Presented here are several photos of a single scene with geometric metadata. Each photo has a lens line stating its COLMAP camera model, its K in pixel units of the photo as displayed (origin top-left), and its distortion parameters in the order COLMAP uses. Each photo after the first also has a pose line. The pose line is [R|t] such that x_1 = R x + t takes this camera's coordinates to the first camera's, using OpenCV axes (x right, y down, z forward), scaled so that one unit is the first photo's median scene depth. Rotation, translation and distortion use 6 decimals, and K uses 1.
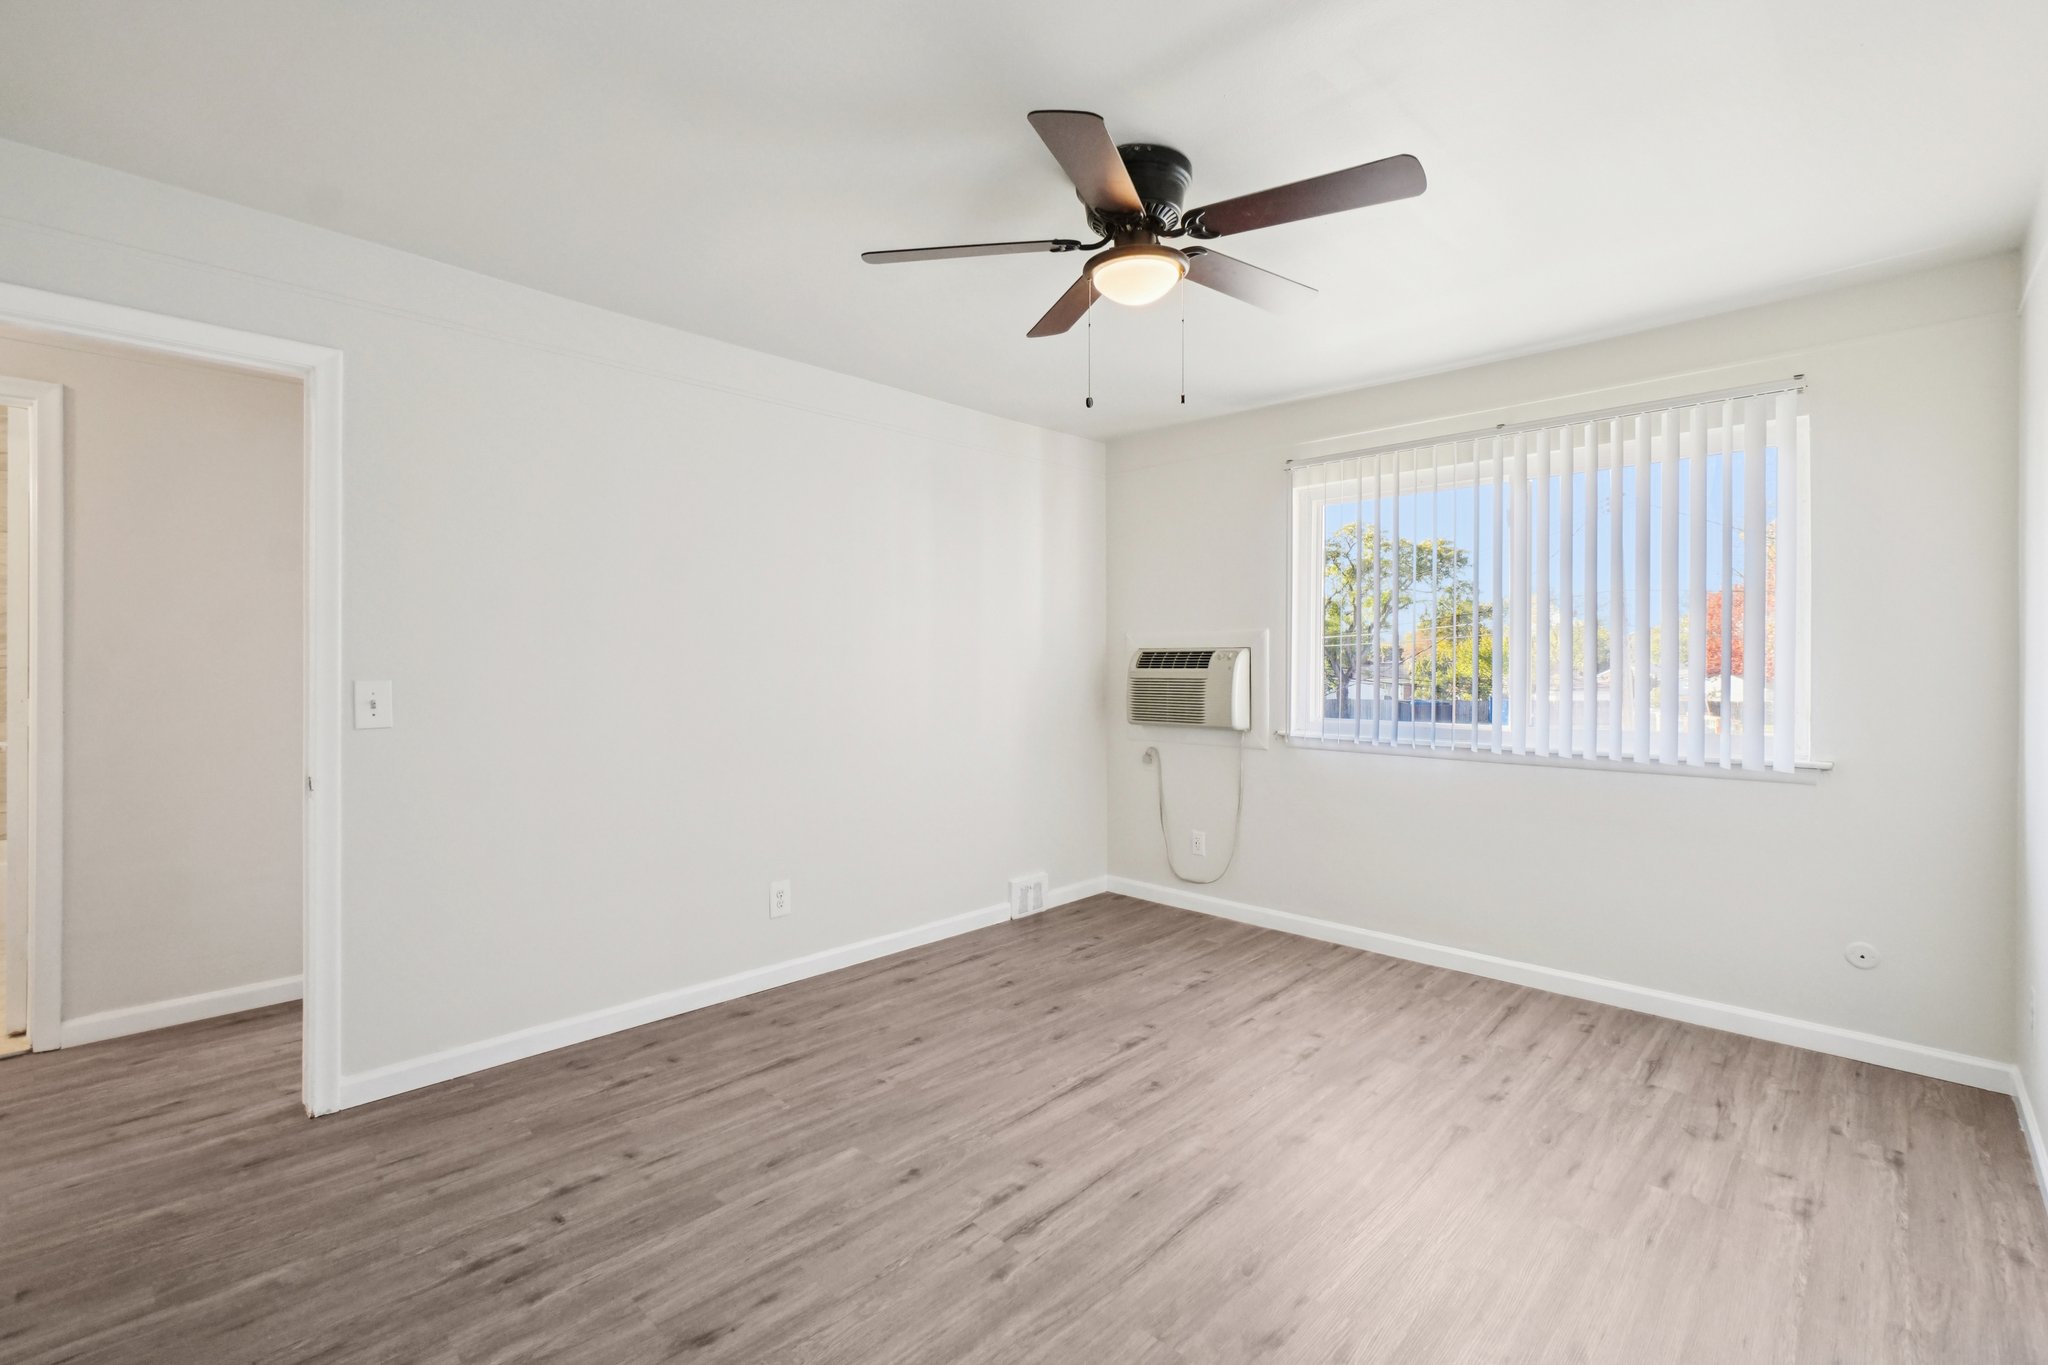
lens RADIAL K [[906.6, 0, 1030.8], [0, 906.6, 666.1], [0, 0, 1]] dist [-0.011619, 0.006457]
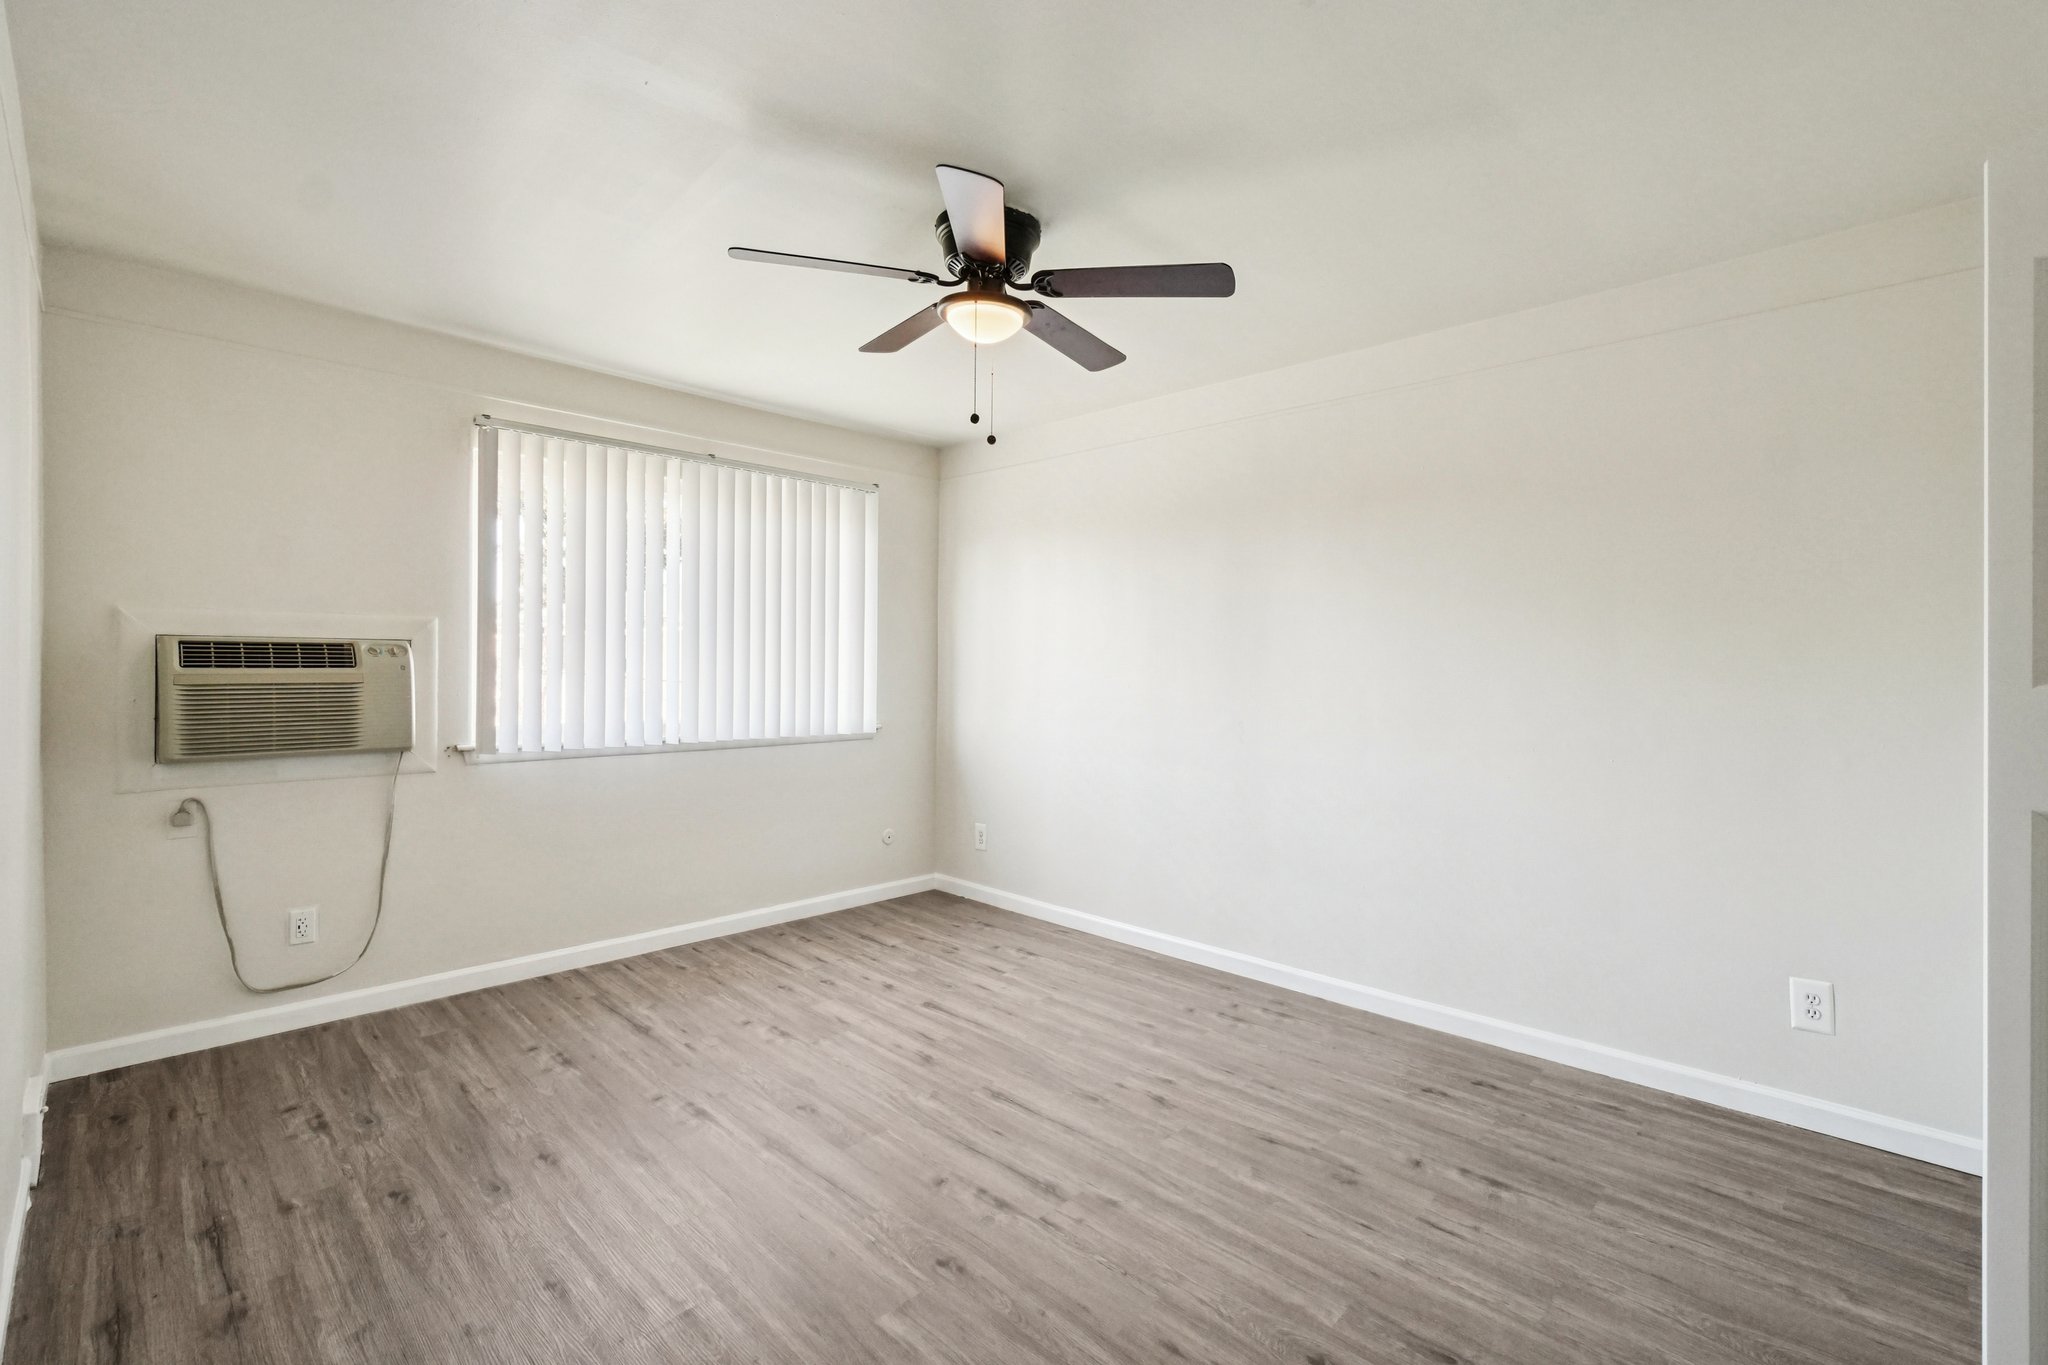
lens RADIAL K [[906.6, 0, 1030.8], [0, 906.6, 666.1], [0, 0, 1]] dist [-0.011619, 0.006457]
pose [[0.004838, -0.001740, 0.999987, -0.639910], [-0.005224, 0.999985, 0.001765, -0.003667], [-0.999975, -0.005233, 0.004829, 0.598257]]
